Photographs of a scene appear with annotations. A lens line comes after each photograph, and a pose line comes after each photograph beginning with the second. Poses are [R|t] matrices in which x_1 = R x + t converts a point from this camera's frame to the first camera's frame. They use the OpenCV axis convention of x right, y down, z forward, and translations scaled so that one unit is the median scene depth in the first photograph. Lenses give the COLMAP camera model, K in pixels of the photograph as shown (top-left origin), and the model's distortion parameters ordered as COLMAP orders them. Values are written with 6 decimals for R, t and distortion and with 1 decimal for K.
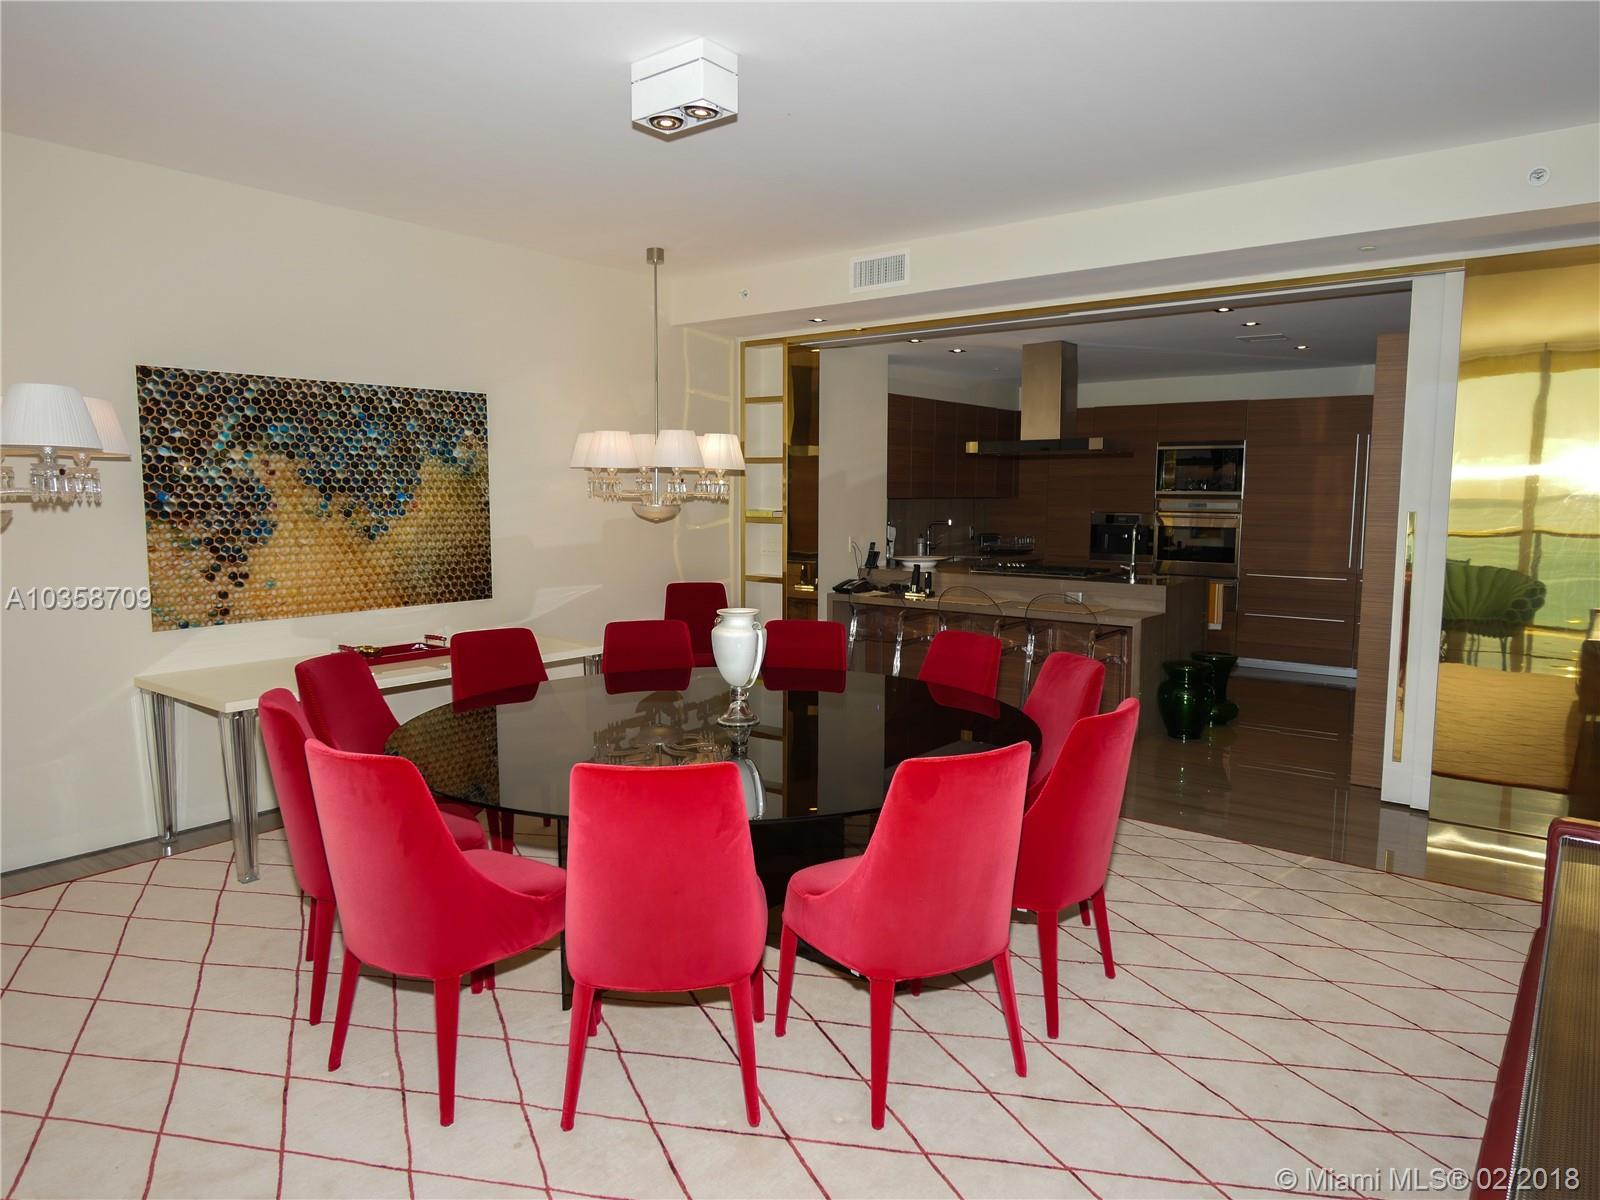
lens RADIAL K [[1046.2, 0, 808.3], [0, 1046.2, 593.5], [0, 0, 1]] dist [0.015160, 0.000580]
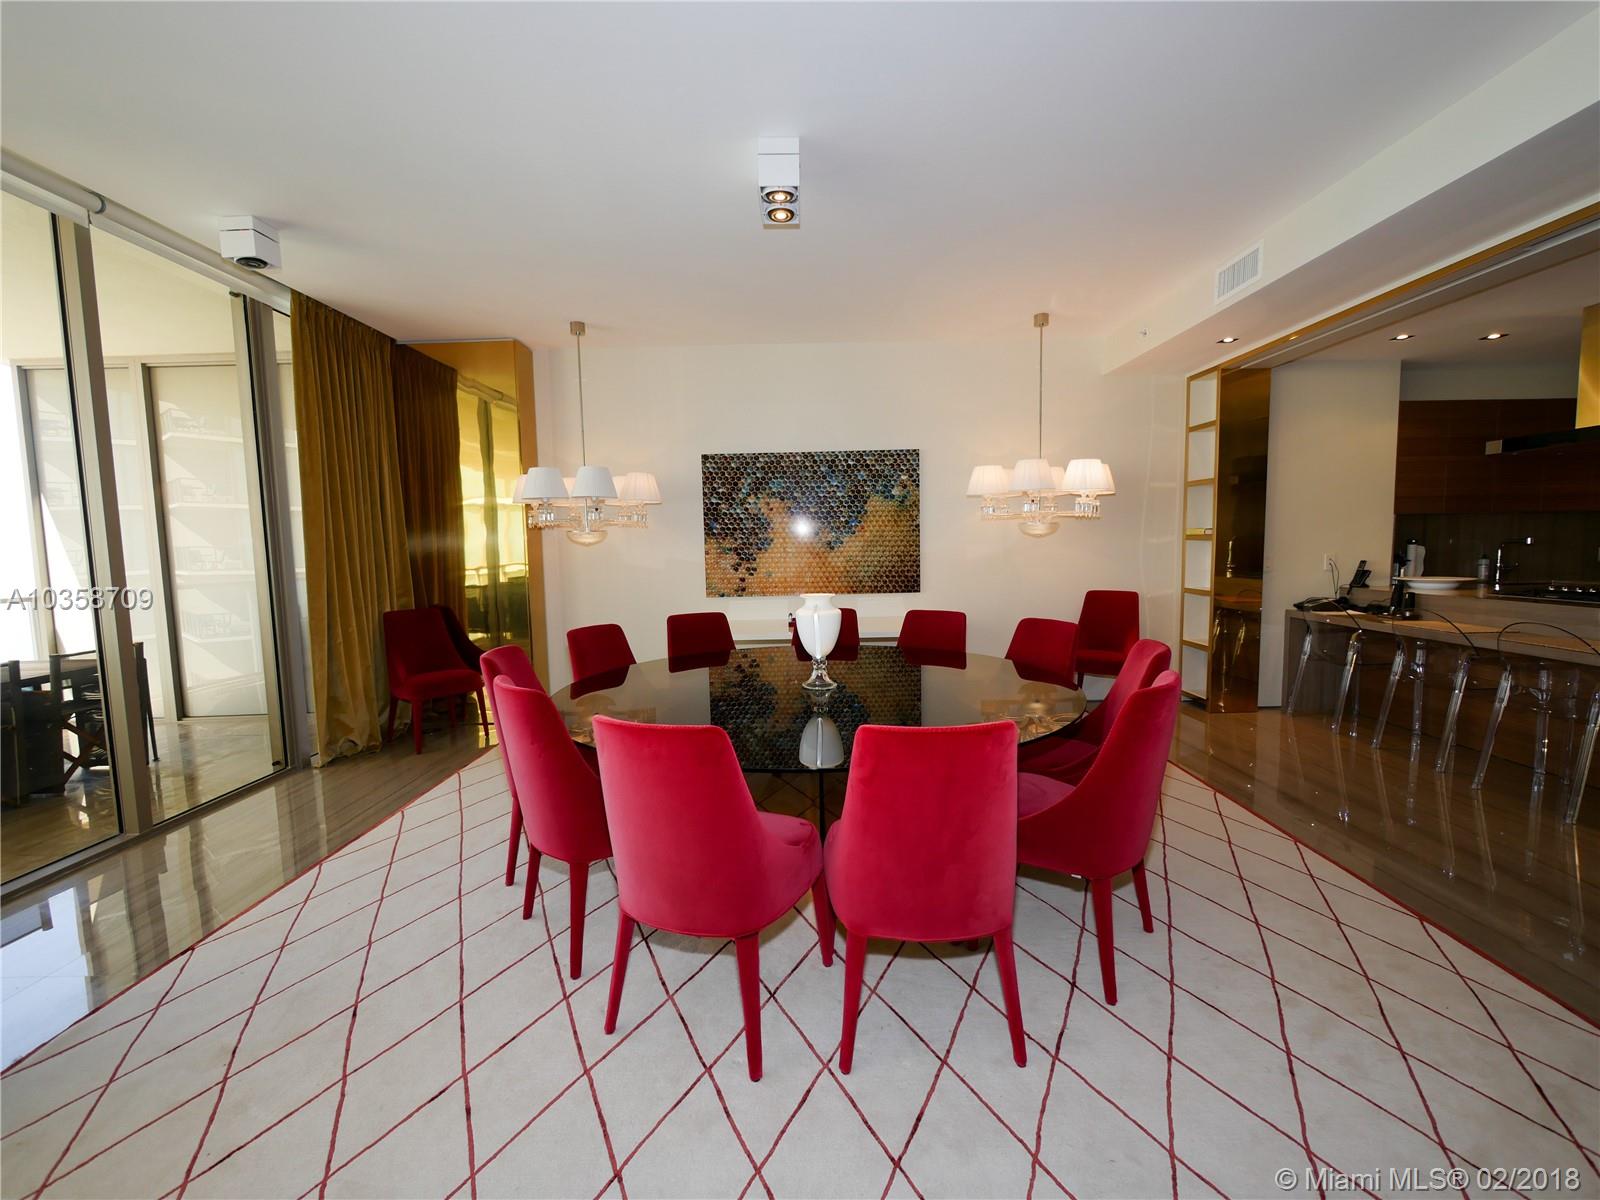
lens RADIAL K [[677.5, 0, 804.4], [0, 677.5, 597.6], [0, 0, 1]] dist [-0.002069, 0.000551]
pose [[0.618711, 0.051512, -0.783928, 0.348314], [-0.056548, 0.998180, 0.020961, 0.001421], [0.783581, 0.031361, 0.620498, 0.325608]]
